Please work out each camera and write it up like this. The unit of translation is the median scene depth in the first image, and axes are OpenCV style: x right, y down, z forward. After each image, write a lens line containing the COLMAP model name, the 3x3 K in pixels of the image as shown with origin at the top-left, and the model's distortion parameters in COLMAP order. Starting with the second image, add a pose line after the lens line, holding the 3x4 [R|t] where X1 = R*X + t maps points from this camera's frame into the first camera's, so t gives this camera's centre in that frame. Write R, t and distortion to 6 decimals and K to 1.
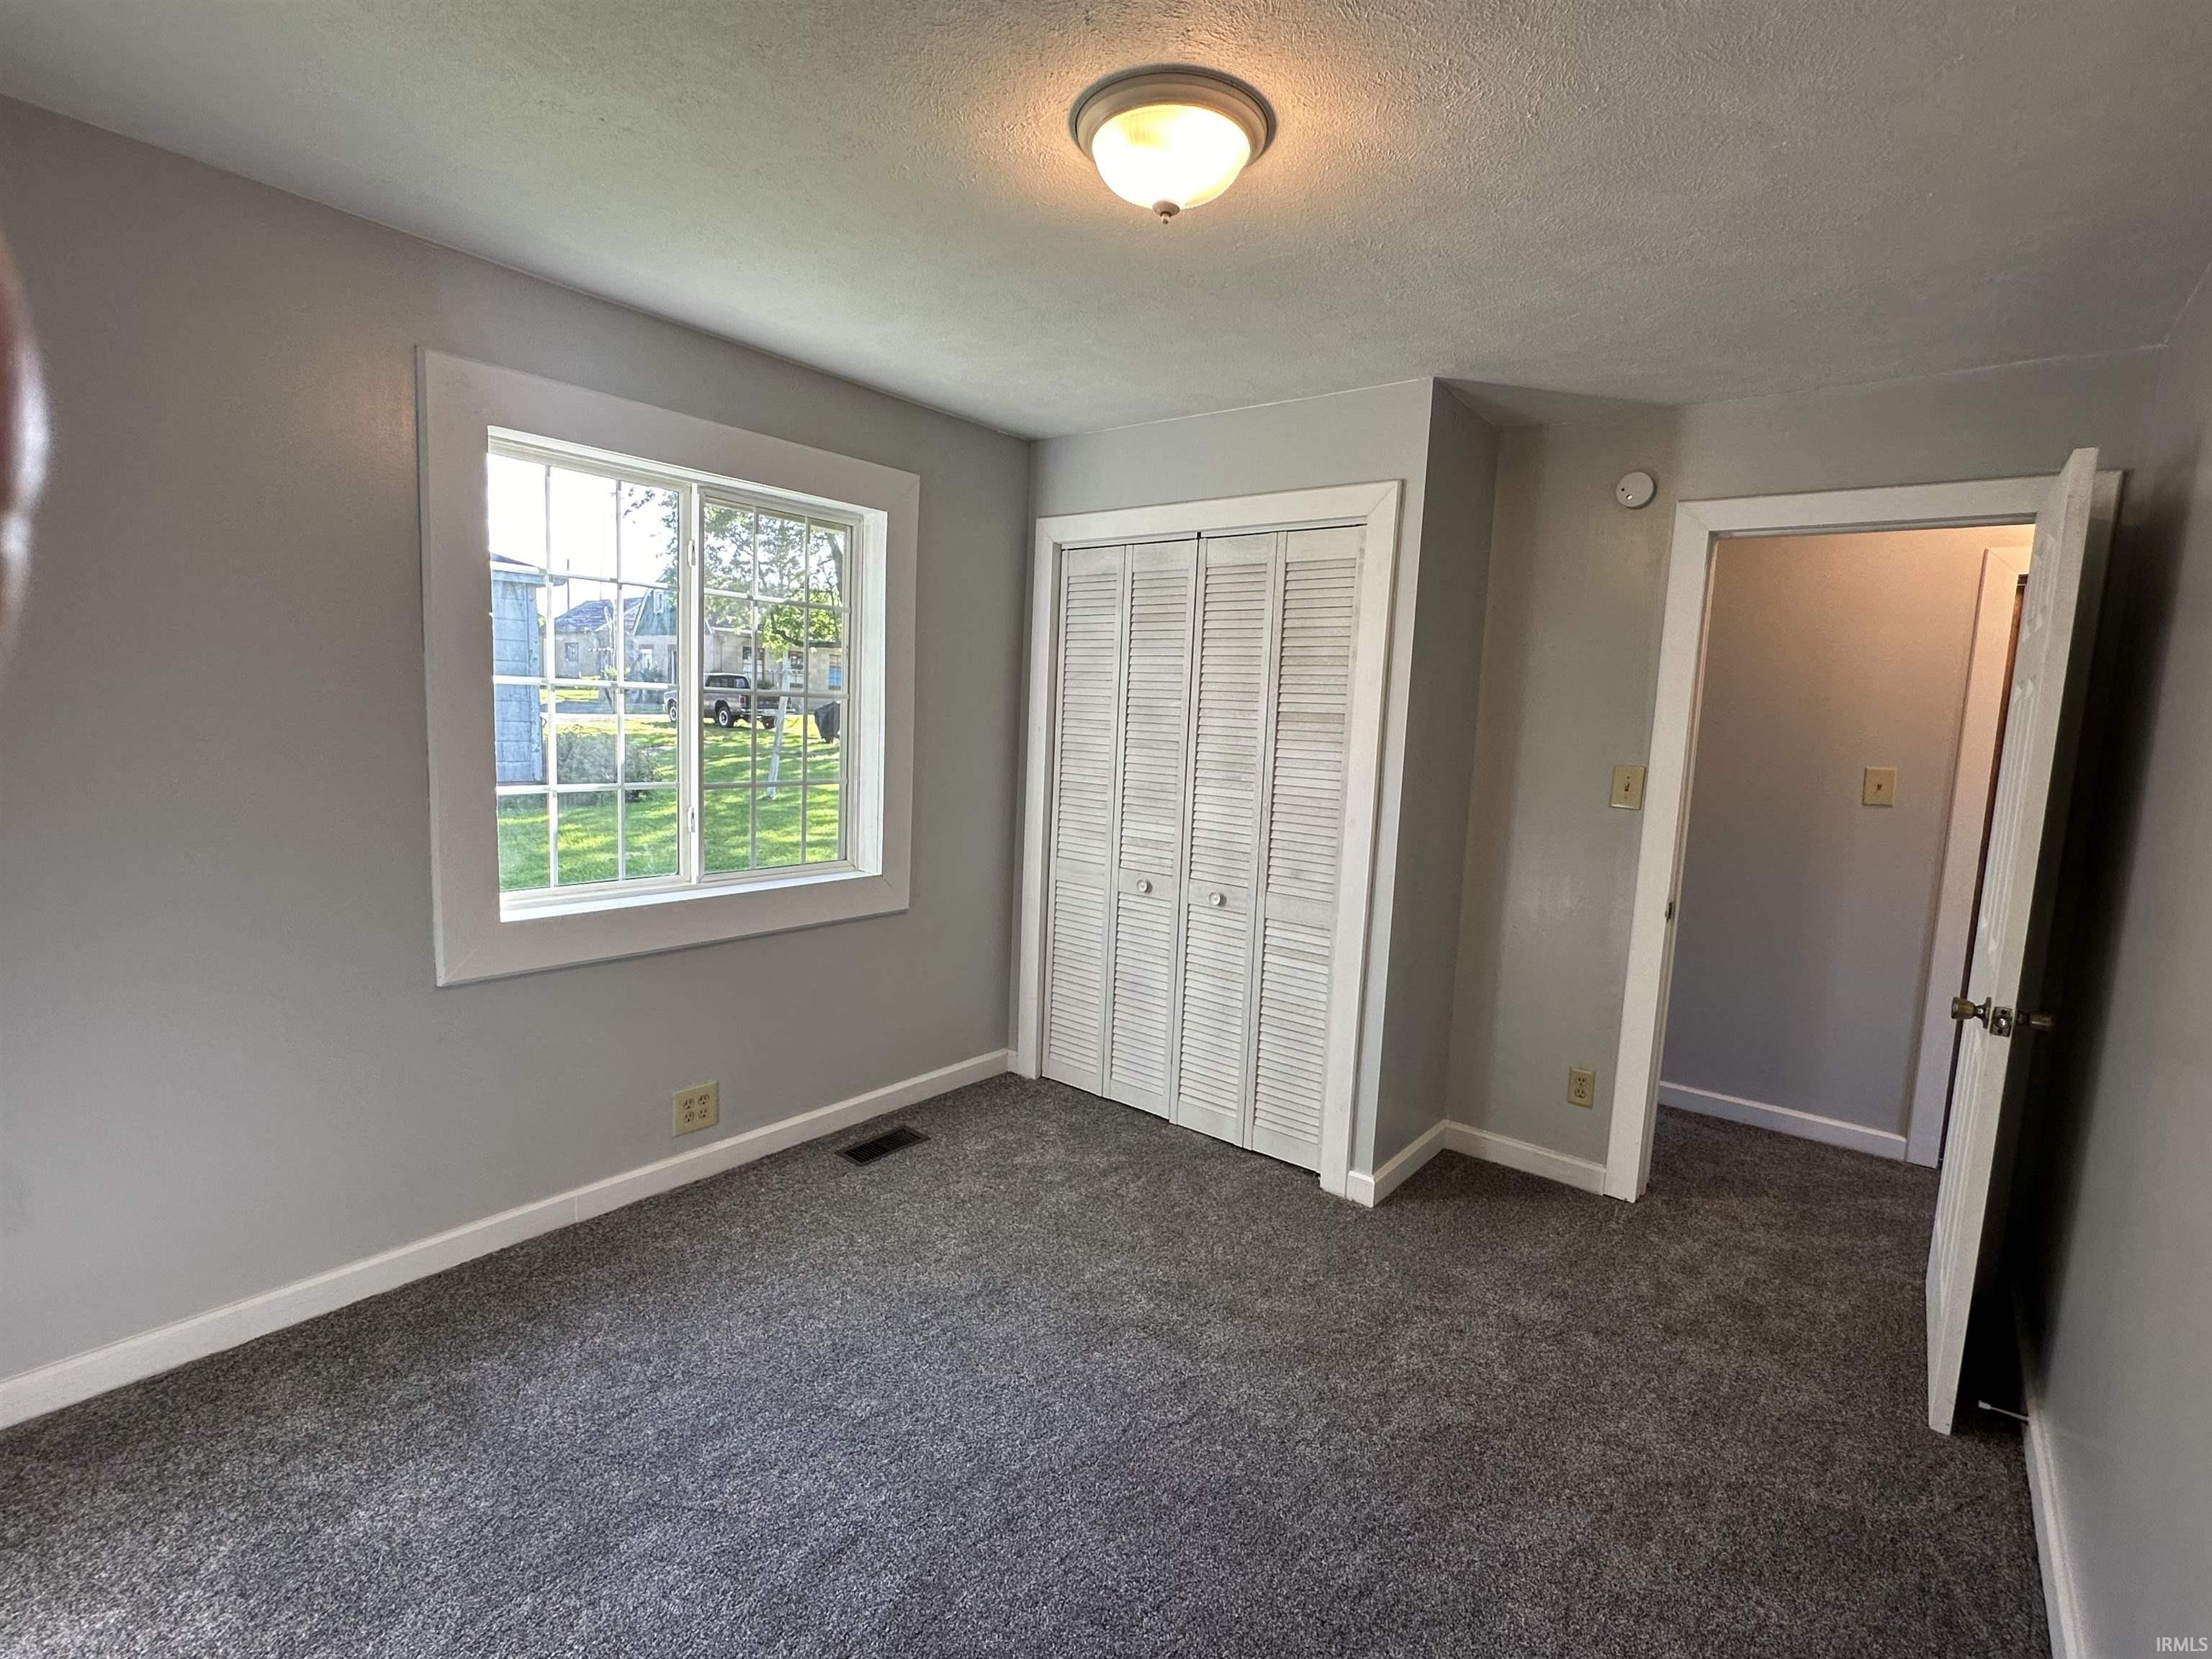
lens RADIAL K [[1032.3, 0, 1107.9], [0, 1032.3, 817.7], [0, 0, 1]] dist [-0.003188, 0.000795]
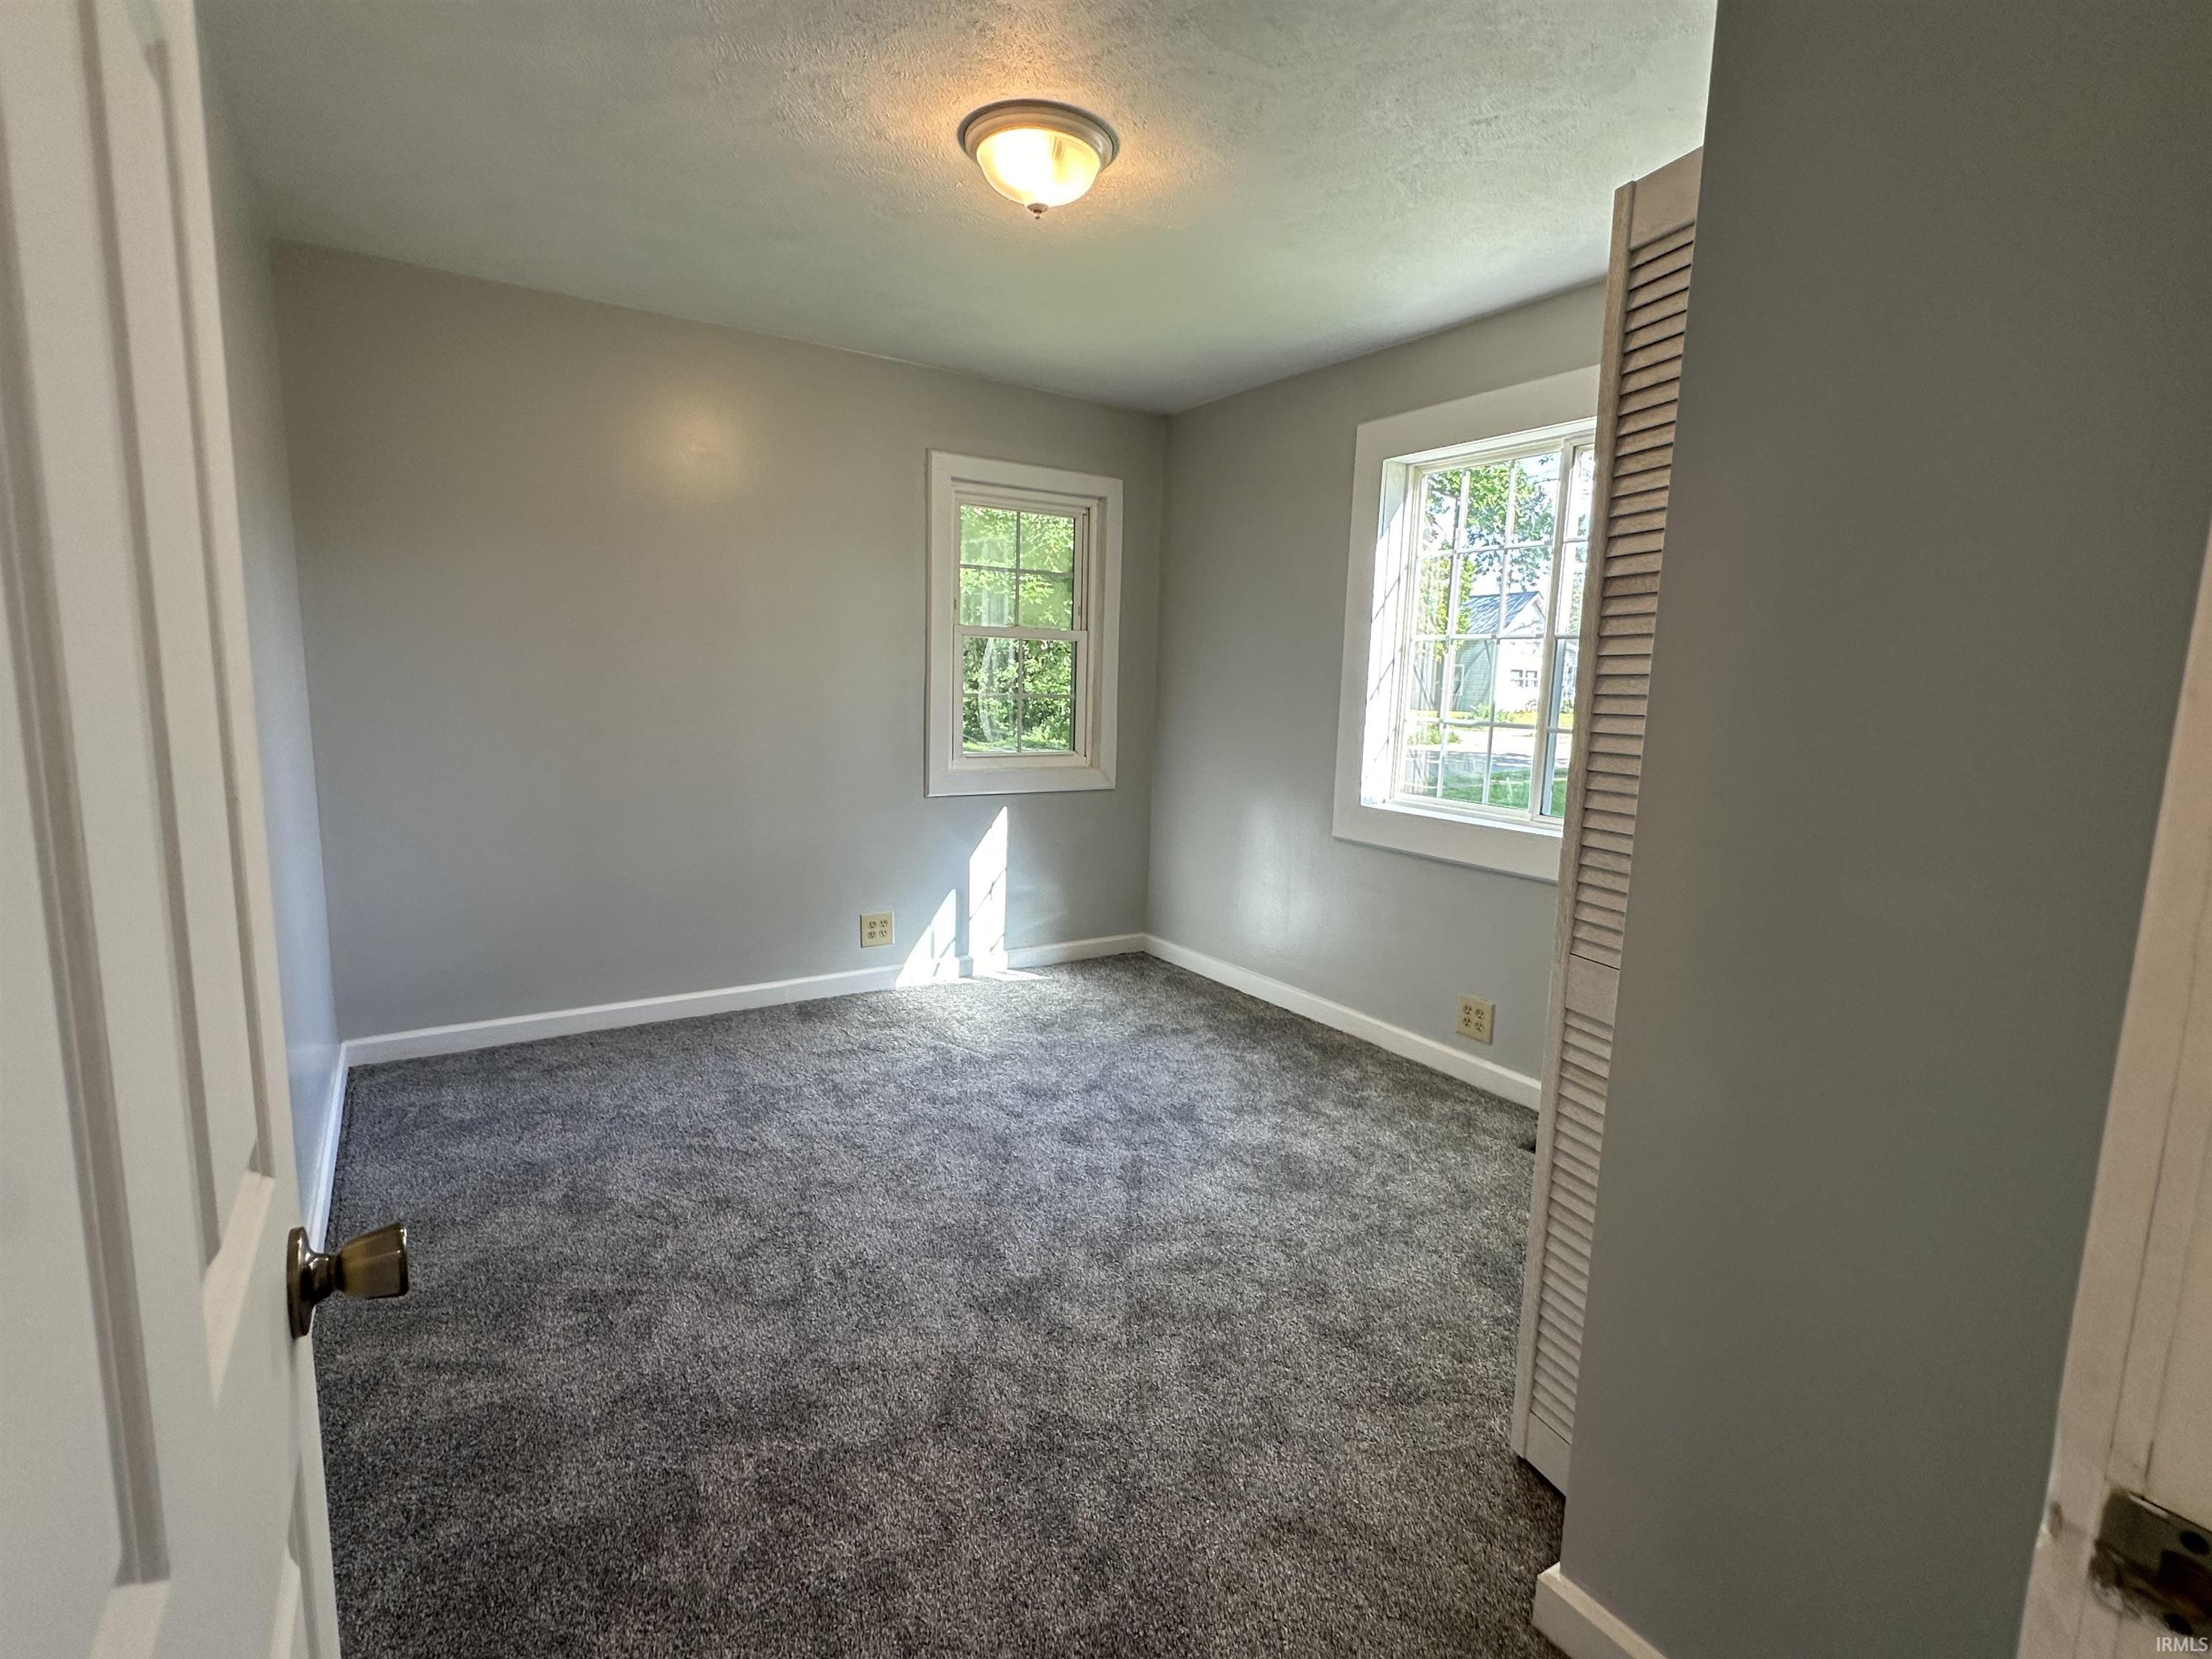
lens RADIAL K [[1032.3, 0, 1101.3], [0, 1032.3, 825.1], [0, 0, 1]] dist [-0.003188, 0.000795]
pose [[-0.310664, 0.093683, -0.945892, 0.884343], [-0.138285, 0.980089, 0.142487, -0.027204], [0.940407, 0.175068, -0.291524, 1.071081]]
